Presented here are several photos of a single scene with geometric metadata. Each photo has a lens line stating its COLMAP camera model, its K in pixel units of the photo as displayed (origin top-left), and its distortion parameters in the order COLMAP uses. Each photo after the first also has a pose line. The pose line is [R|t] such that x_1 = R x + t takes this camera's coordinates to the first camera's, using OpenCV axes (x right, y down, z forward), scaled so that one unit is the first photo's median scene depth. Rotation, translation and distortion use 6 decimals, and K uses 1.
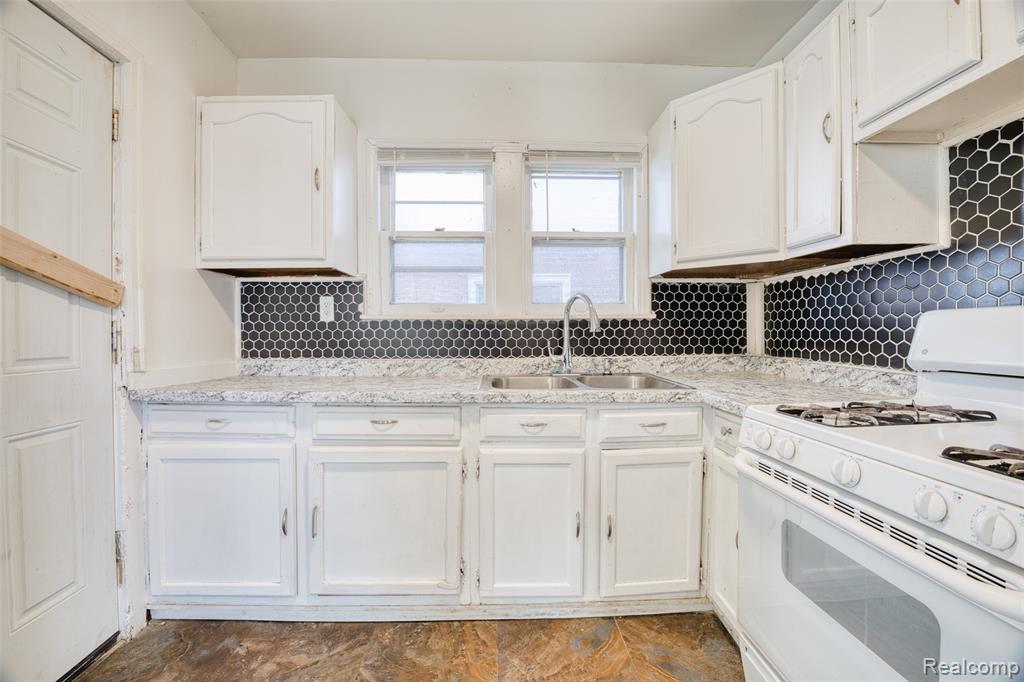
lens RADIAL K [[419.1, 0, 503.4], [0, 419.1, 334.2], [0, 0, 1]] dist [-0.015152, 0.000212]
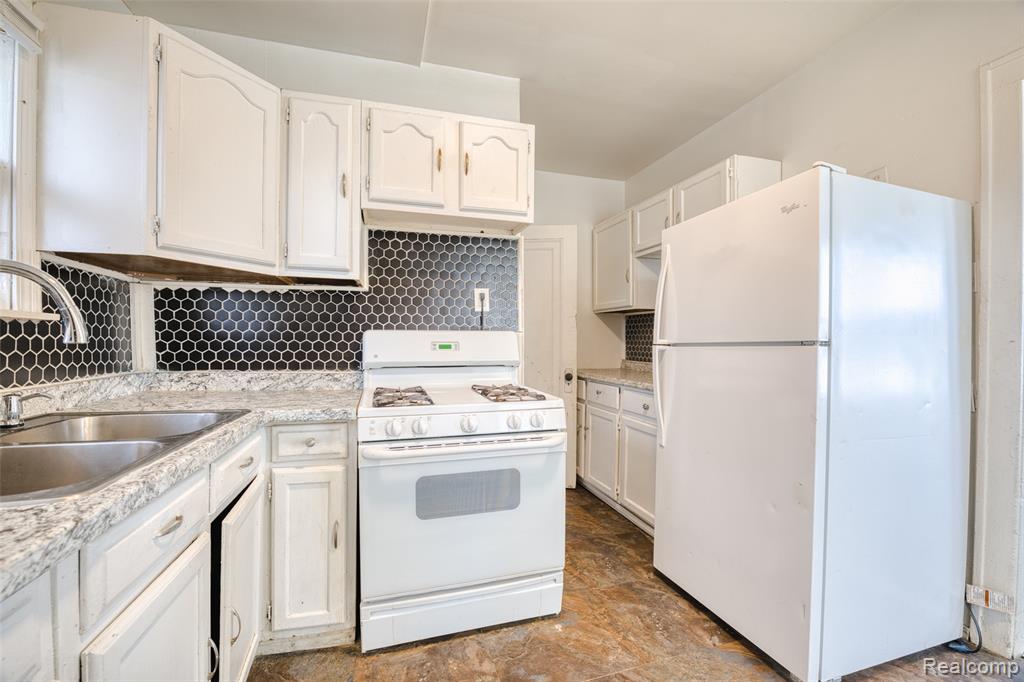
lens RADIAL K [[428.9, 0, 484.9], [0, 428.9, 346.2], [0, 0, 1]] dist [-0.016199, 0.000069]
pose [[-0.245227, -0.004397, 0.969456, -0.391844], [0.004253, 0.999975, 0.005611, -0.002144], [-0.969456, 0.005499, -0.245202, 0.581119]]
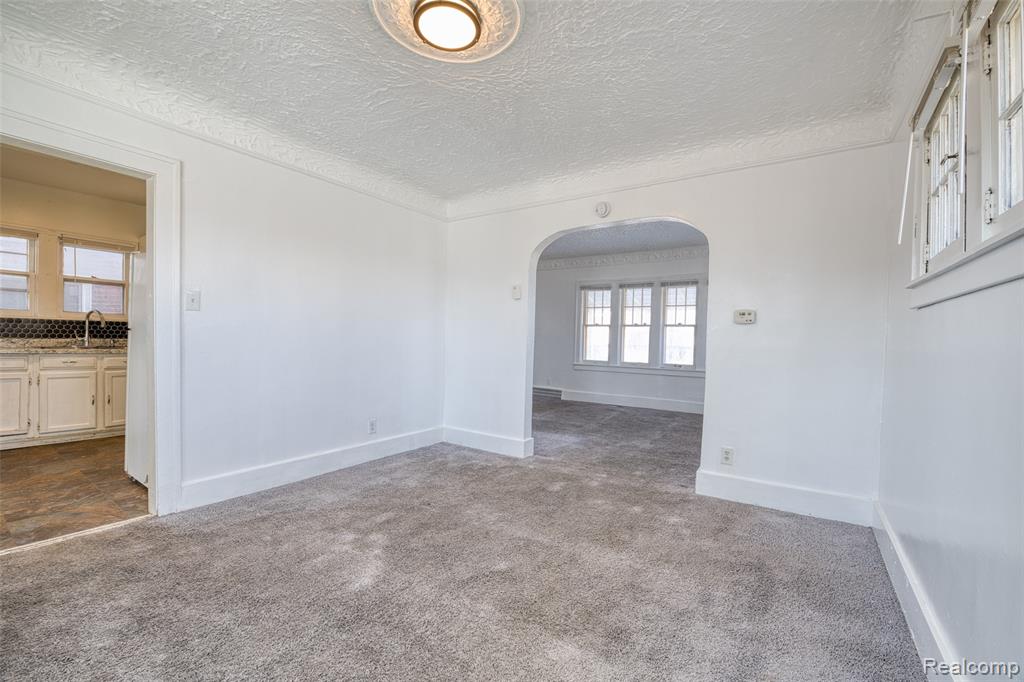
lens RADIAL K [[427.6, 0, 535.5], [0, 427.6, 349.8], [0, 0, 1]] dist [-0.027351, -0.000145]
pose [[0.560081, -0.002092, 0.828435, -0.327440], [-0.023563, 0.999552, 0.018454, 0.020619], [-0.828103, -0.029856, 0.559781, -2.148545]]
